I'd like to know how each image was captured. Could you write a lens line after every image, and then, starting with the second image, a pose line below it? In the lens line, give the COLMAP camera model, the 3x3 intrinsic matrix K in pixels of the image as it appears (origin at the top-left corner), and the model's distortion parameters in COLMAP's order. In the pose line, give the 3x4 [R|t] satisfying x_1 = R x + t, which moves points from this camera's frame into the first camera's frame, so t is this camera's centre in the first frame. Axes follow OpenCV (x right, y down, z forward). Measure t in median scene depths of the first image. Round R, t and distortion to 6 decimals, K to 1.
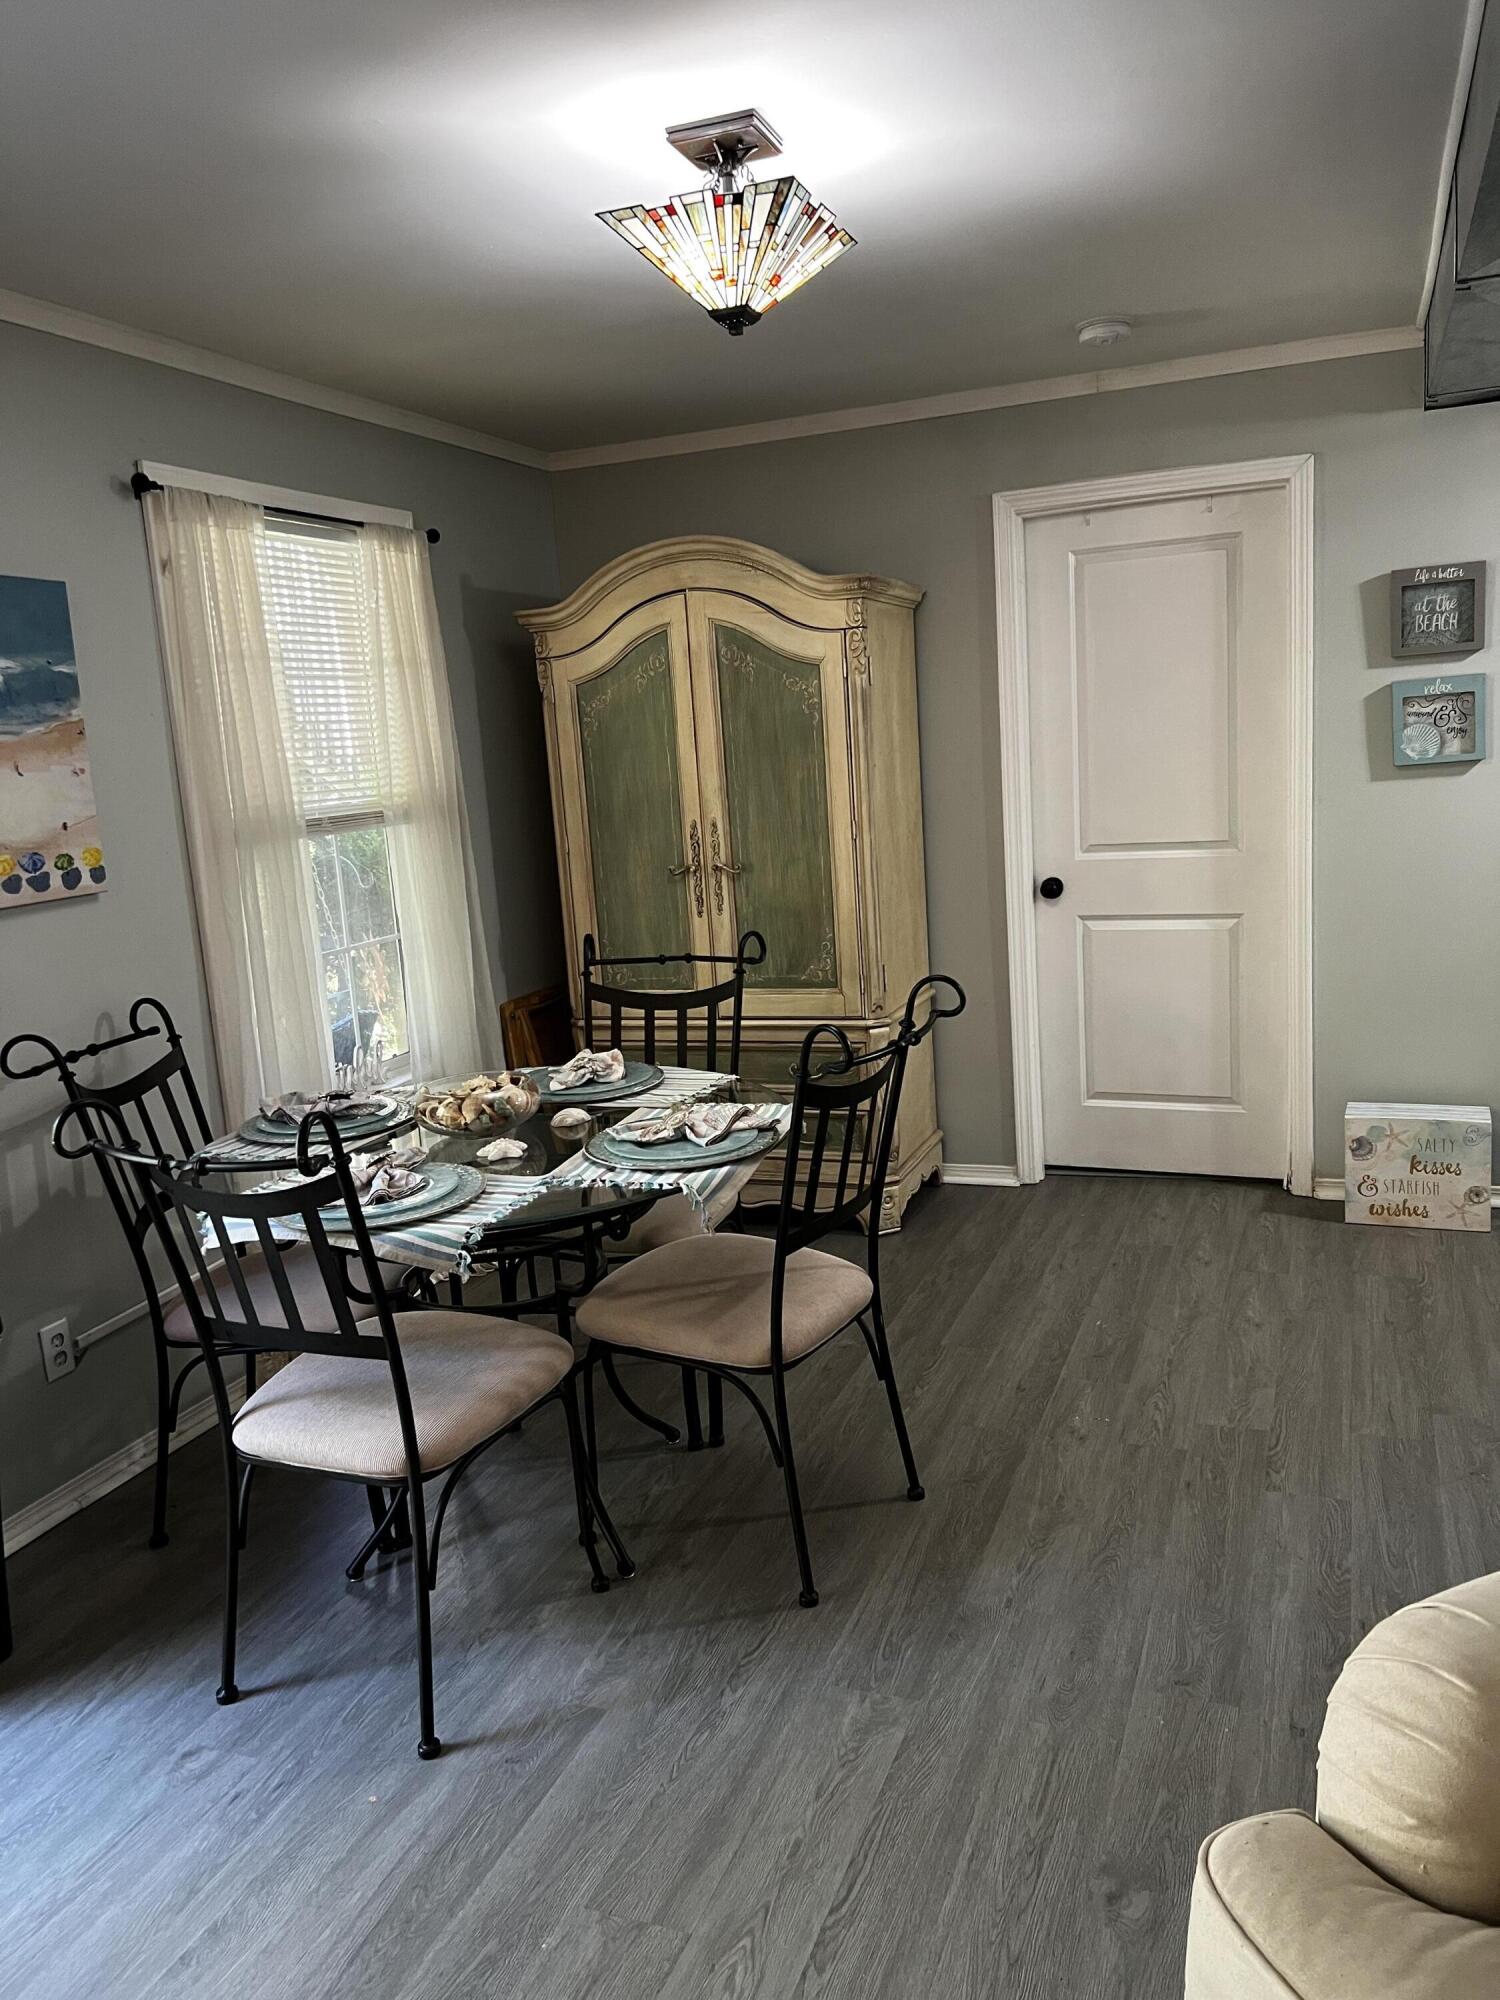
lens RADIAL K [[1506.1, 0, 749.4], [0, 1506.1, 998.3], [0, 0, 1]] dist [0.056116, -0.071160]
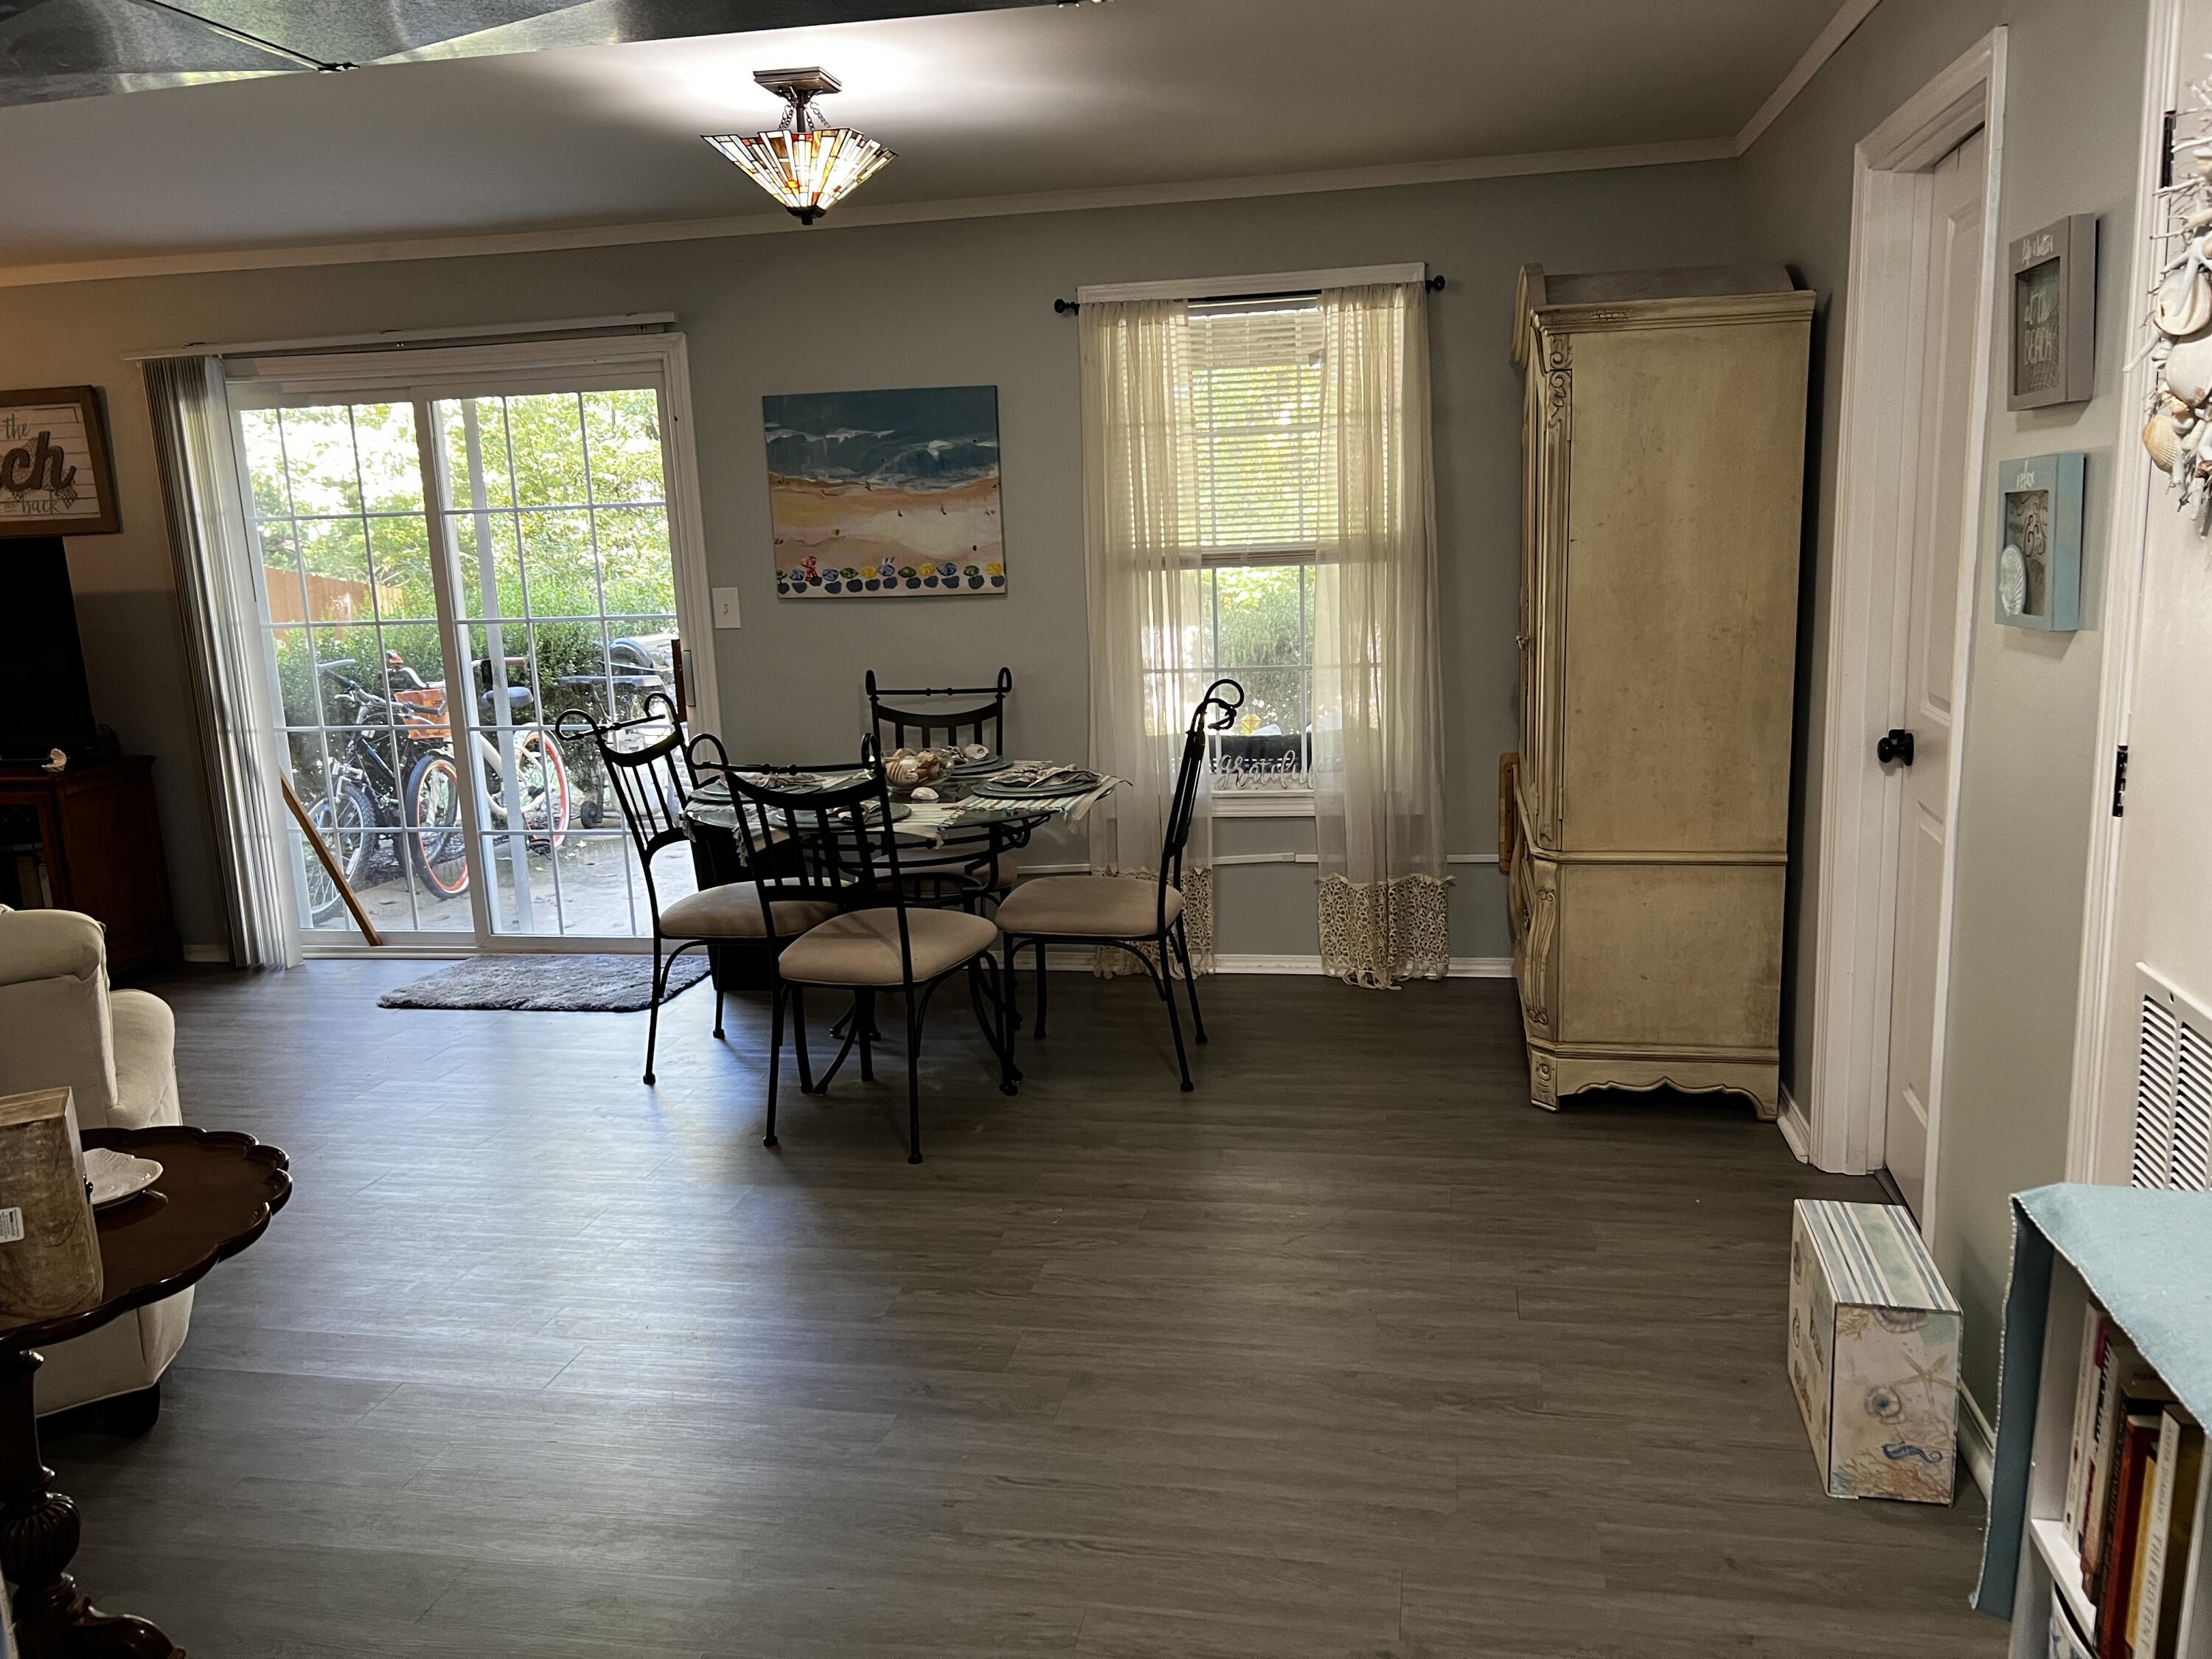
lens RADIAL K [[1665.7, 0, 1117.5], [0, 1665.7, 838.4], [0, 0, 1]] dist [0.056116, -0.071160]
pose [[0.185435, 0.249169, -0.950541, 0.983871], [-0.140473, 0.964105, 0.225320, -0.178587], [0.972564, 0.091743, 0.213780, 0.620040]]
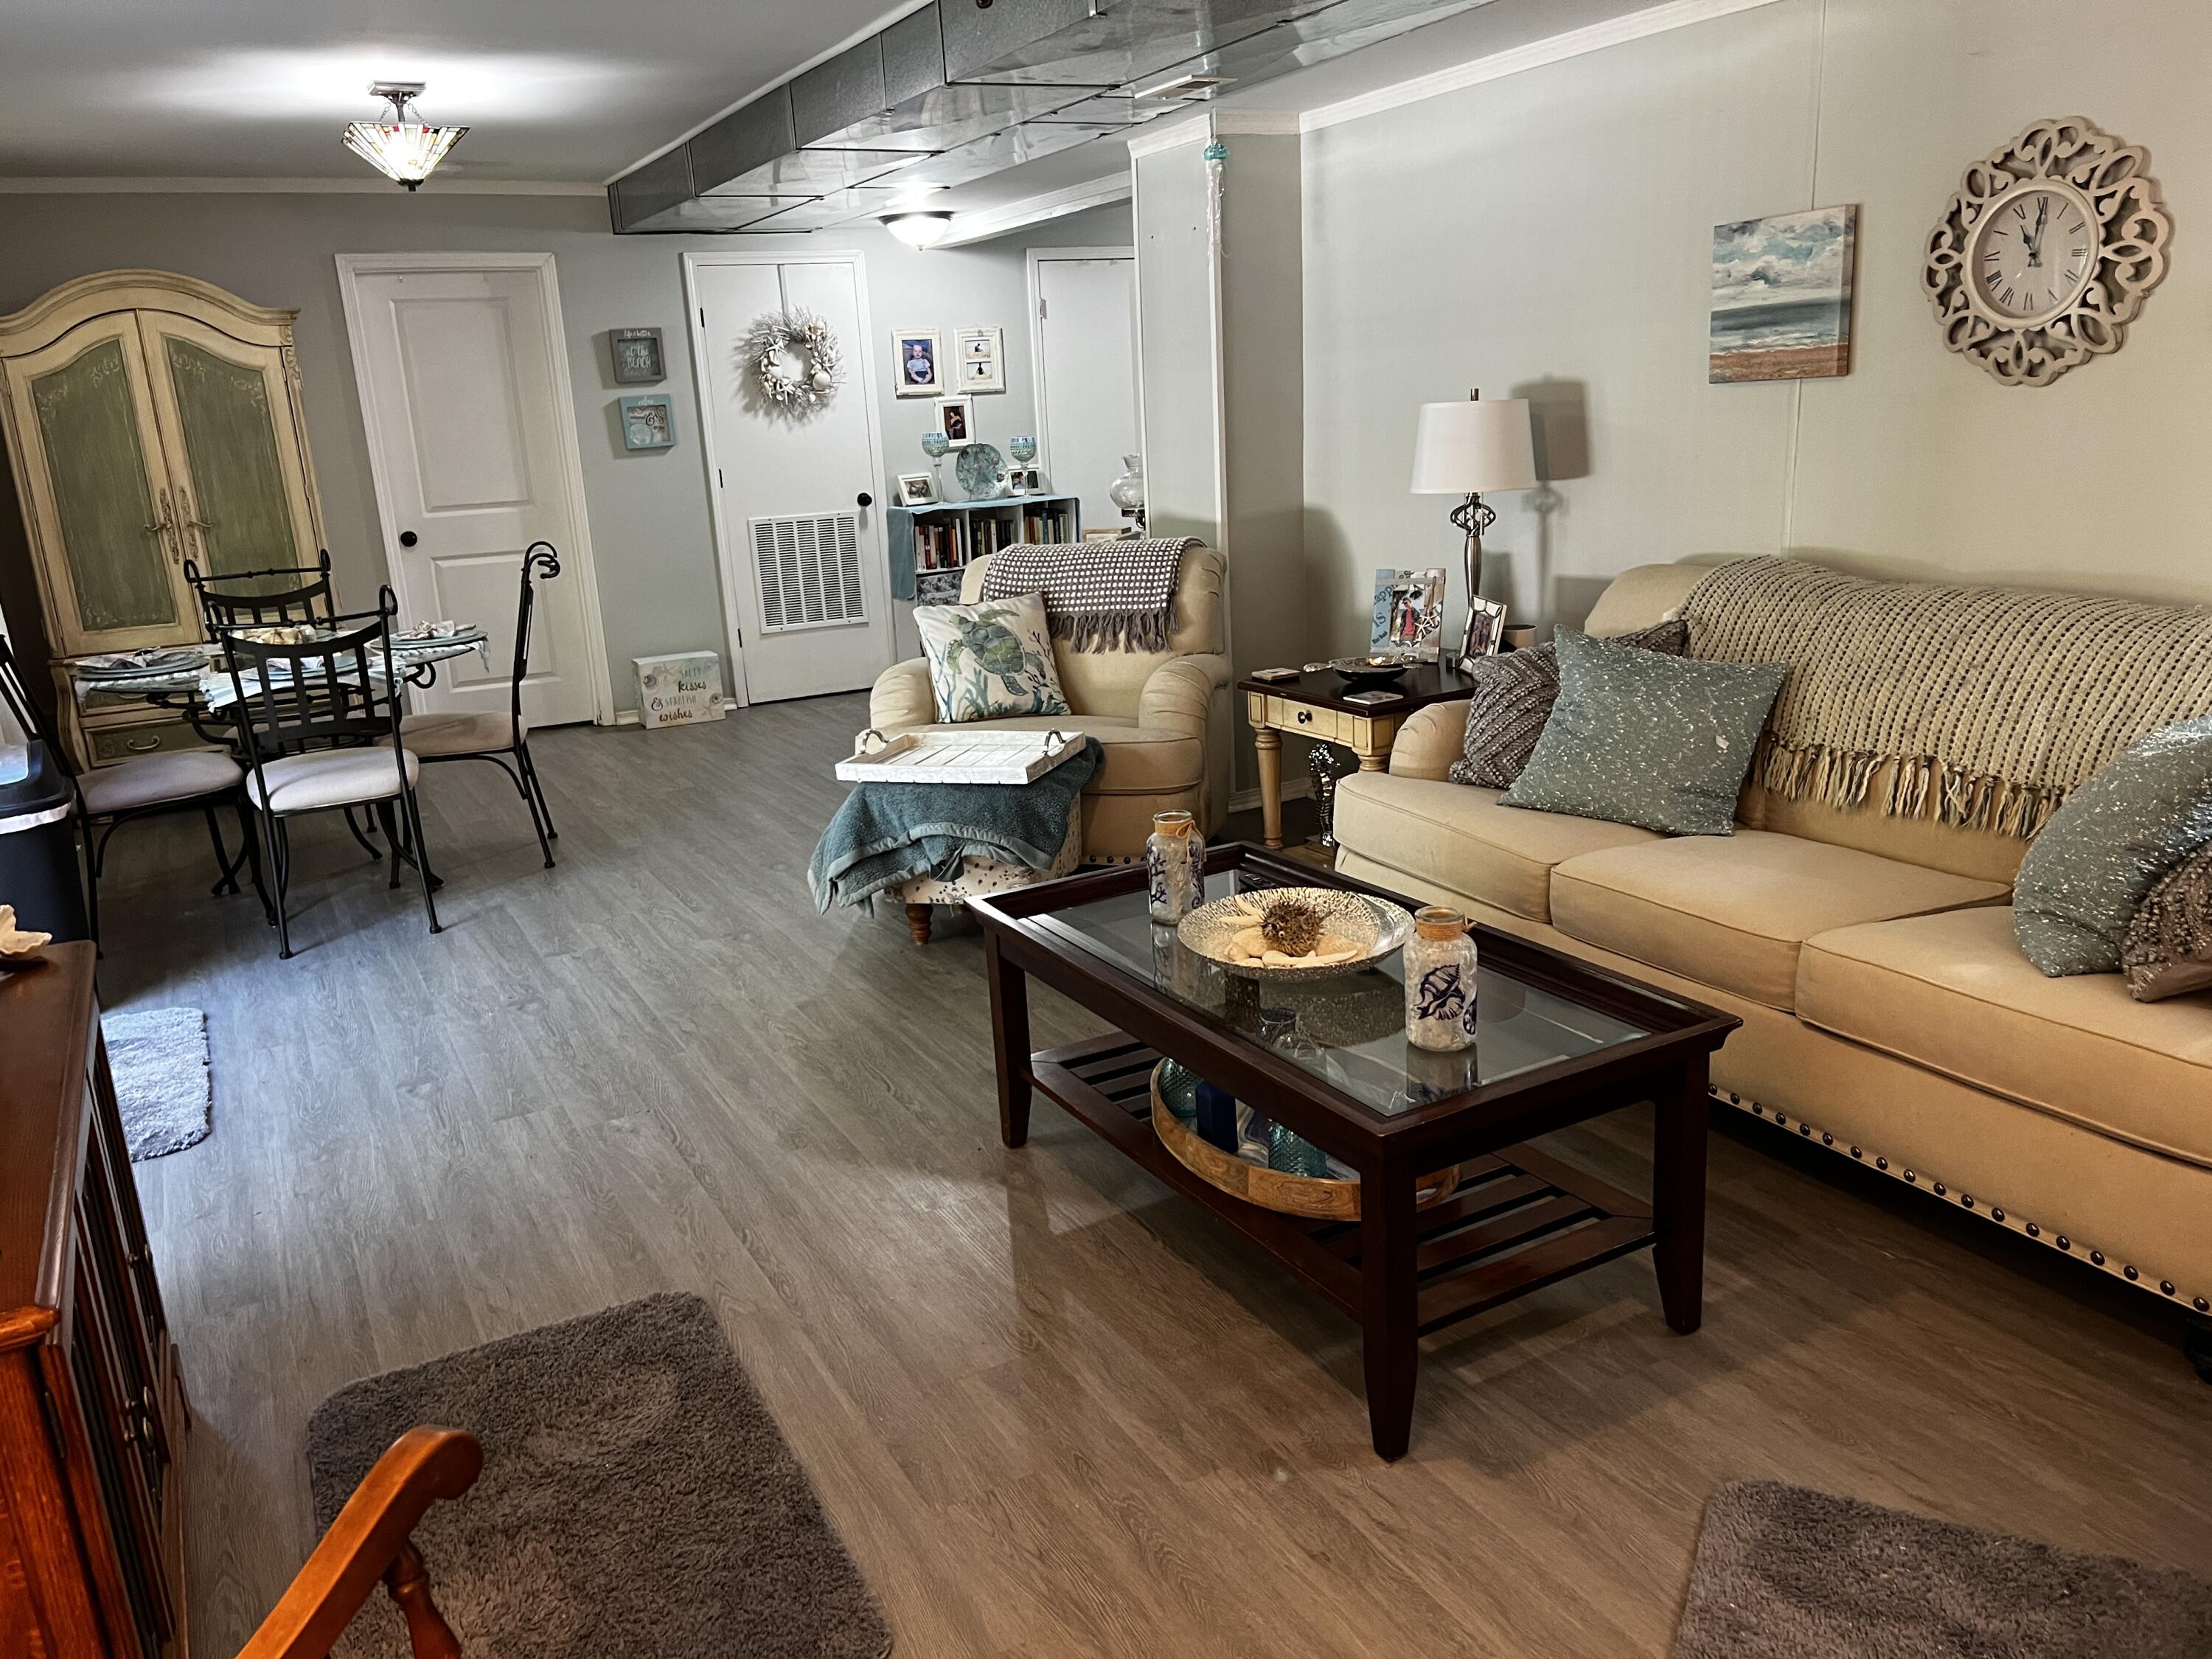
lens RADIAL K [[1665.7, 0, 1104.0], [0, 1665.7, 840.0], [0, 0, 1]] dist [0.056116, -0.071160]
pose [[0.645111, -0.169371, 0.745081, -0.704582], [0.140441, 0.984794, 0.102264, 0.159085], [-0.751072, 0.038668, 0.659088, -0.604826]]
